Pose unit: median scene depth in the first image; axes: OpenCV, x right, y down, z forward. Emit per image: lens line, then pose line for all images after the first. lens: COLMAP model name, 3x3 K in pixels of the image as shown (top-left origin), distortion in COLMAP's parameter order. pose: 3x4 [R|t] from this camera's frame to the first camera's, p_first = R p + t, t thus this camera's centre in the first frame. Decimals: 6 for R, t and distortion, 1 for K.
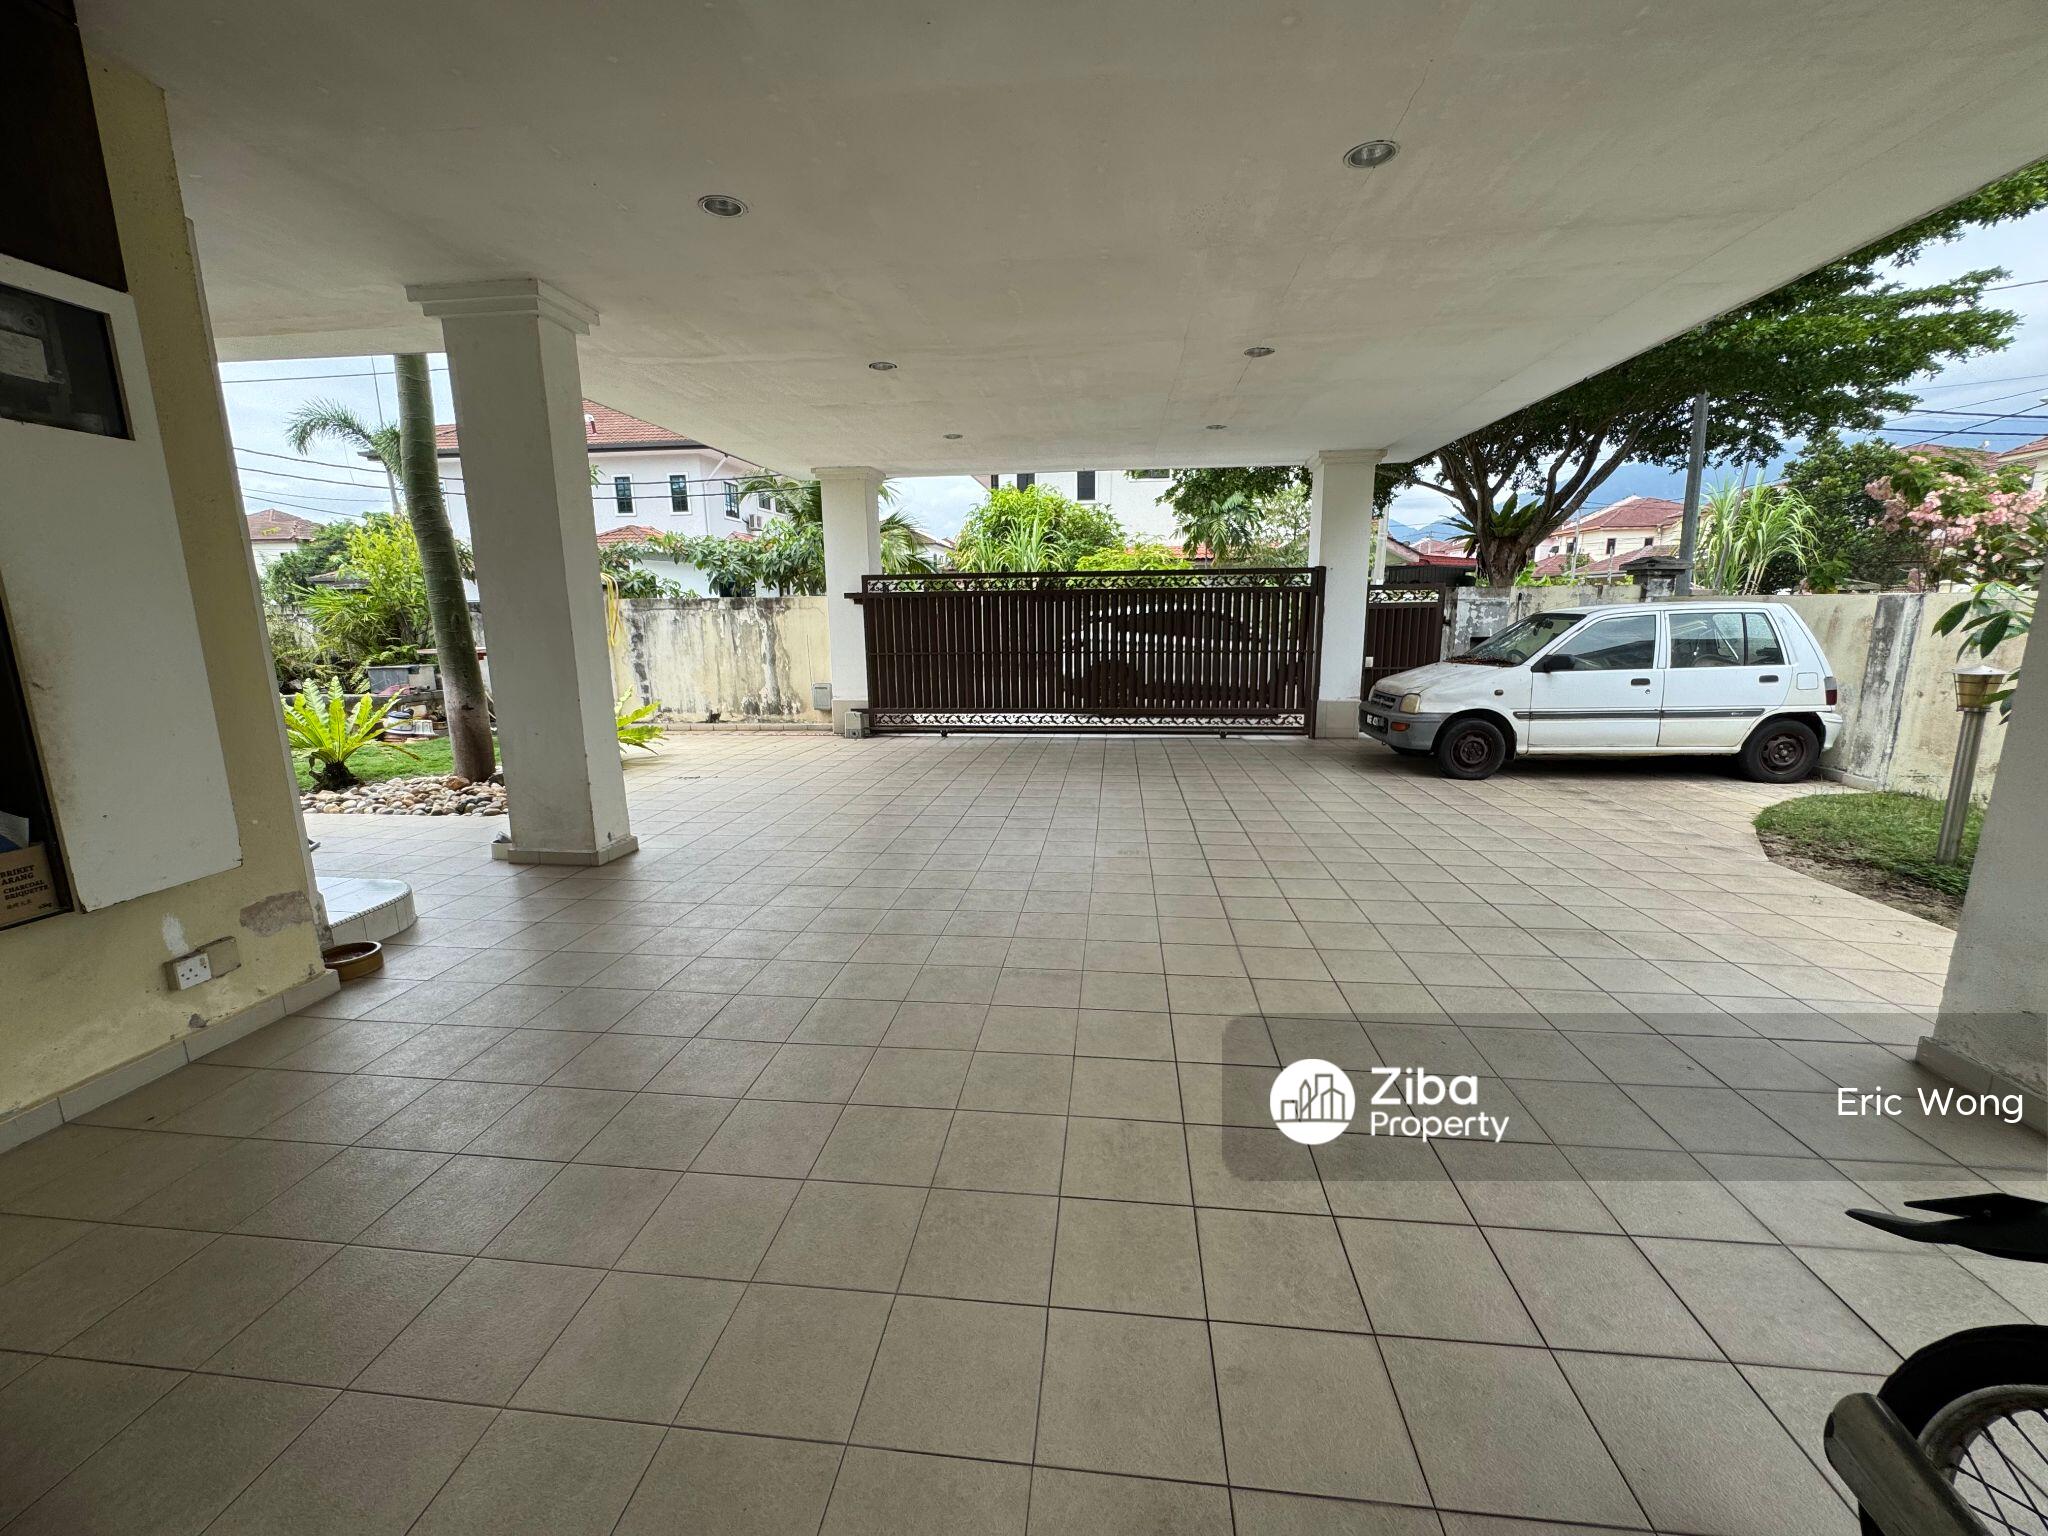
lens RADIAL K [[819.2, 0, 1020.1], [0, 819.2, 769.4], [0, 0, 1]] dist [-0.004415, 0.000089]
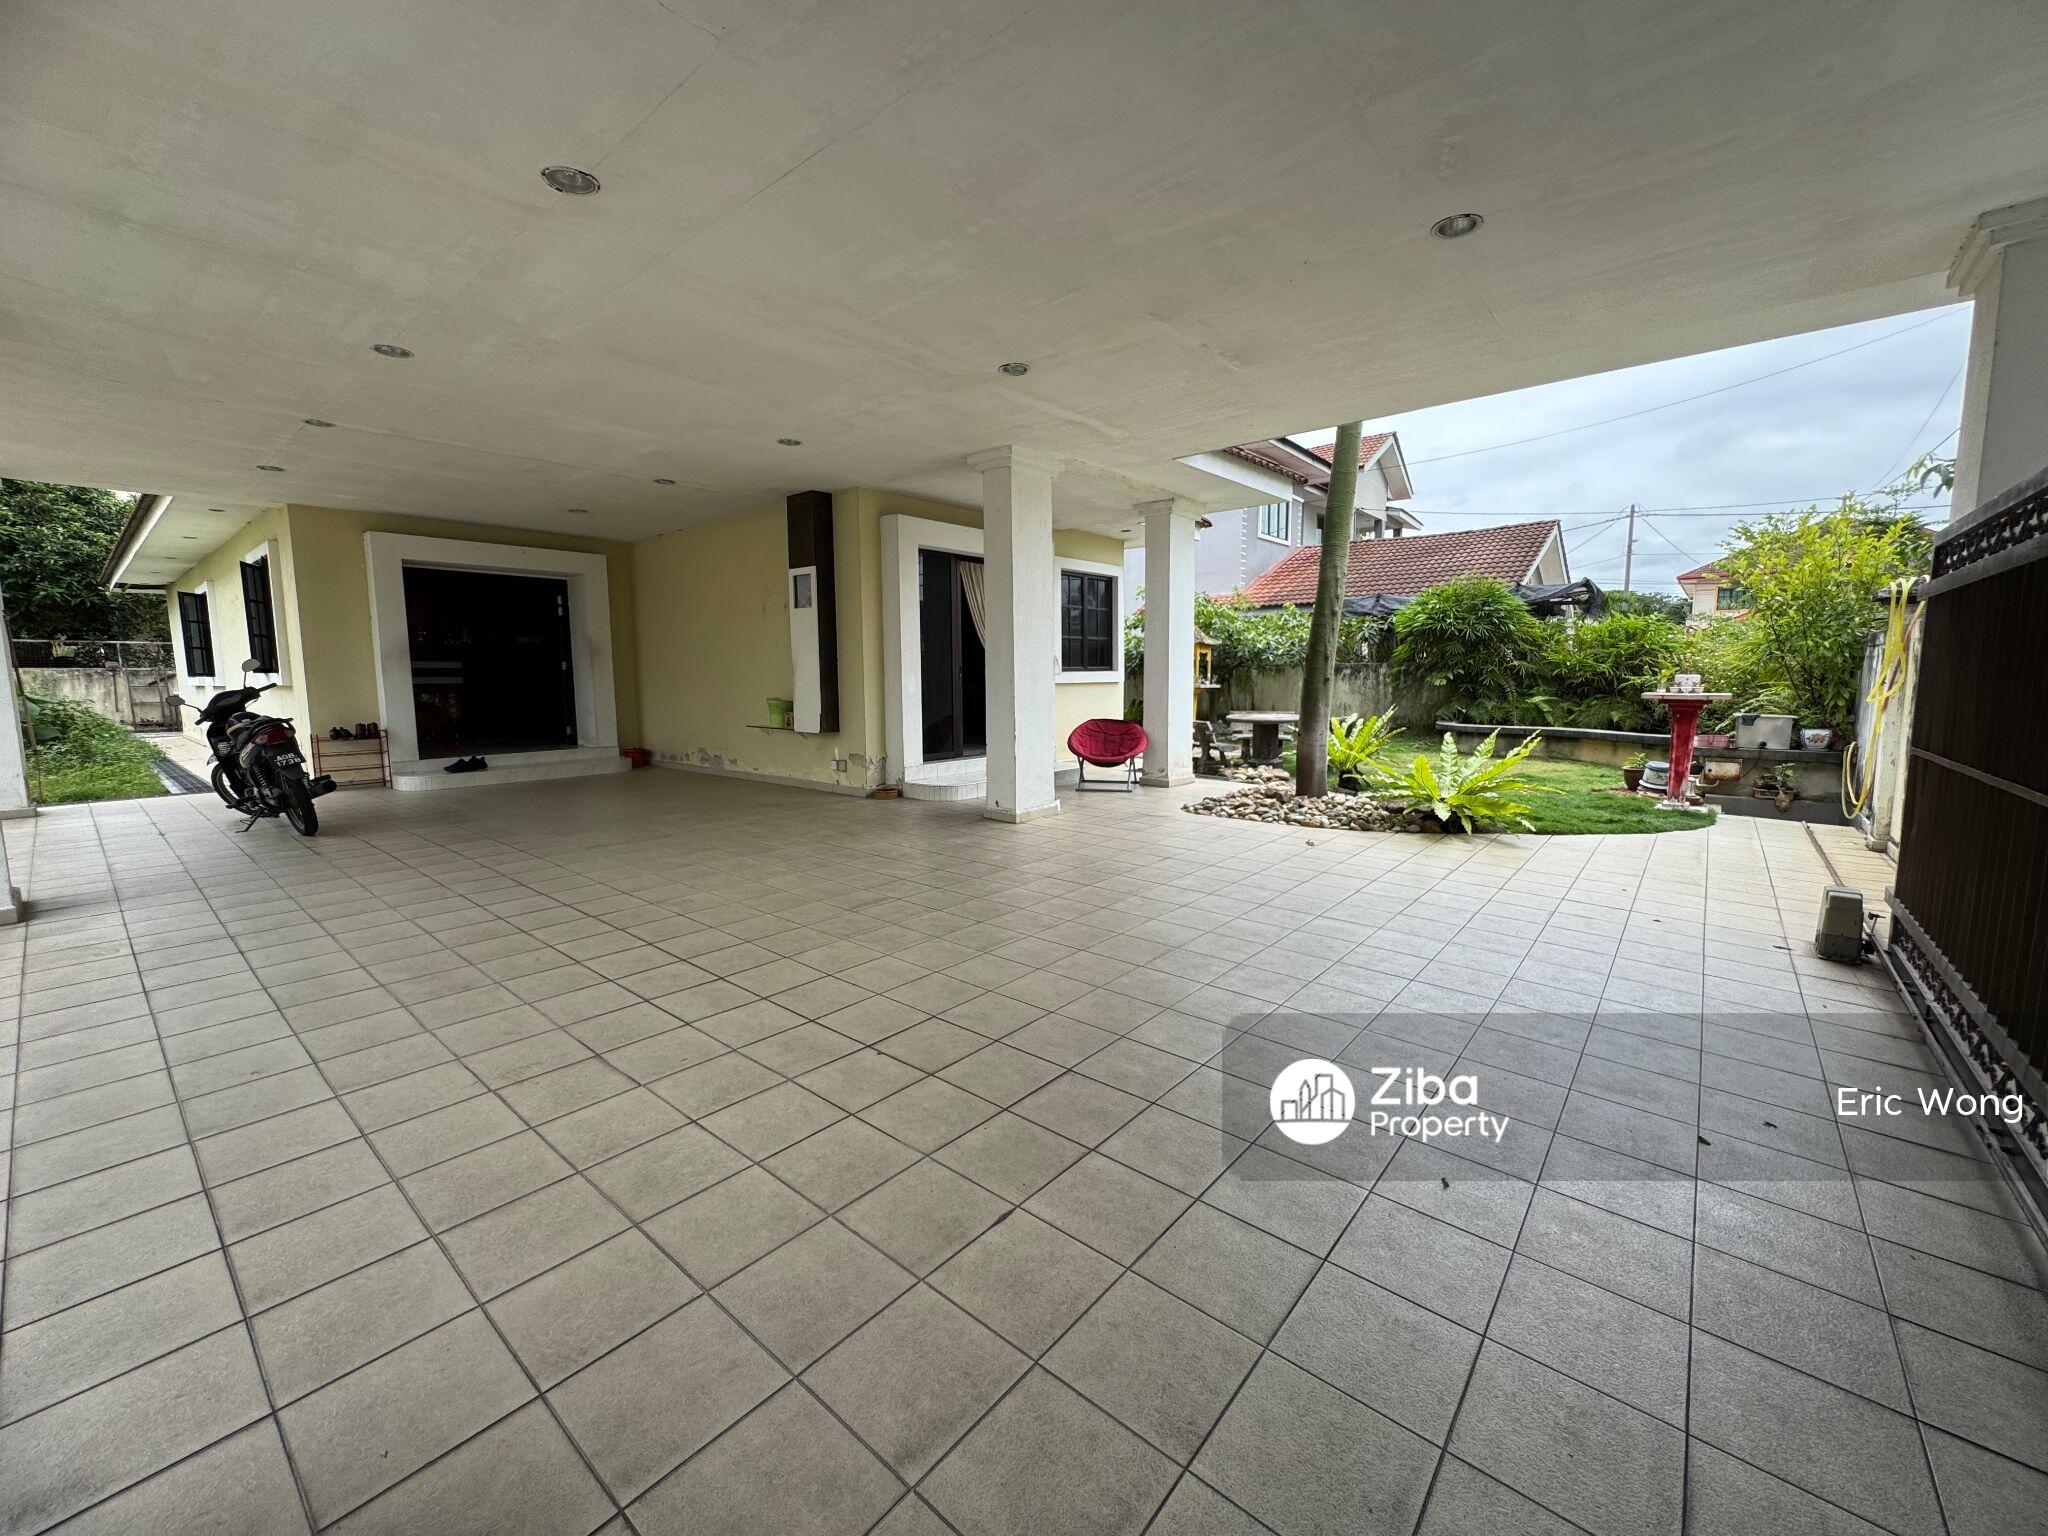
lens RADIAL K [[819.2, 0, 1020.1], [0, 819.2, 769.4], [0, 0, 1]] dist [-0.004415, 0.000089]
pose [[-0.554324, 0.109581, -0.825055, 0.672416], [-0.150793, 0.961667, 0.229038, -0.316685], [0.818527, 0.251374, -0.516551, 1.759218]]
